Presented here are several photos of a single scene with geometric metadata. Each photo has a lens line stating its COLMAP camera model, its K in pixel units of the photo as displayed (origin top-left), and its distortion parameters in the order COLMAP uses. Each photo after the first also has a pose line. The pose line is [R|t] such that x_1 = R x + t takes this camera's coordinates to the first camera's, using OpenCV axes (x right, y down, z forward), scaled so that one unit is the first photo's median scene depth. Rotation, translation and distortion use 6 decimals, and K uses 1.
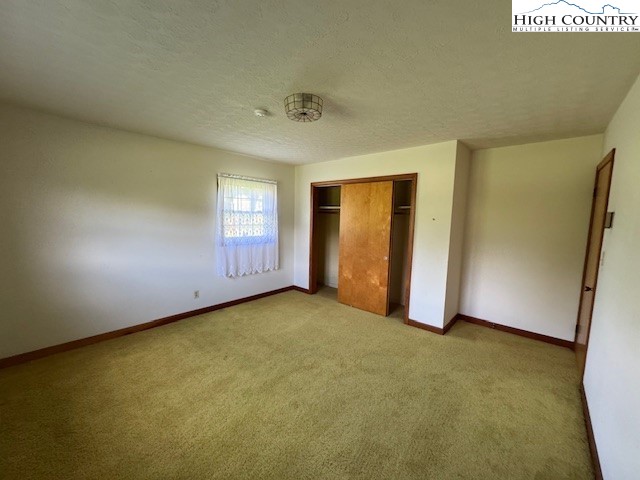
lens RADIAL K [[255.1, 0, 318.1], [0, 255.1, 241.2], [0, 0, 1]] dist [-0.000556, -0.000051]
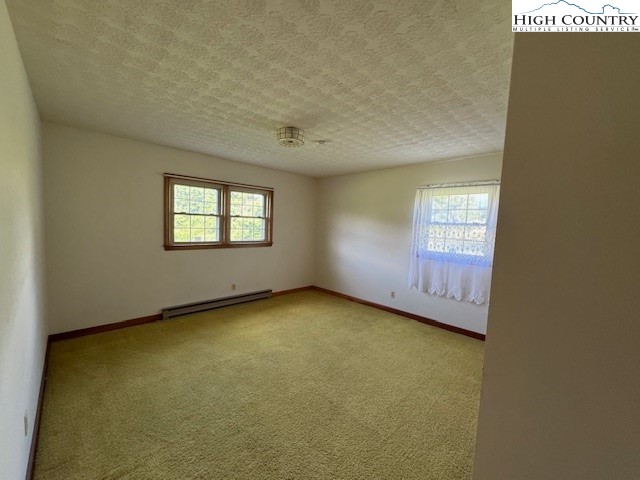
lens RADIAL K [[255.1, 0, 318.1], [0, 255.1, 241.2], [0, 0, 1]] dist [-0.000556, -0.000051]
pose [[-0.061918, 0.045528, -0.997042, 0.685722], [-0.139542, 0.988753, 0.053815, -0.046408], [0.988278, 0.142461, -0.054869, 0.697039]]
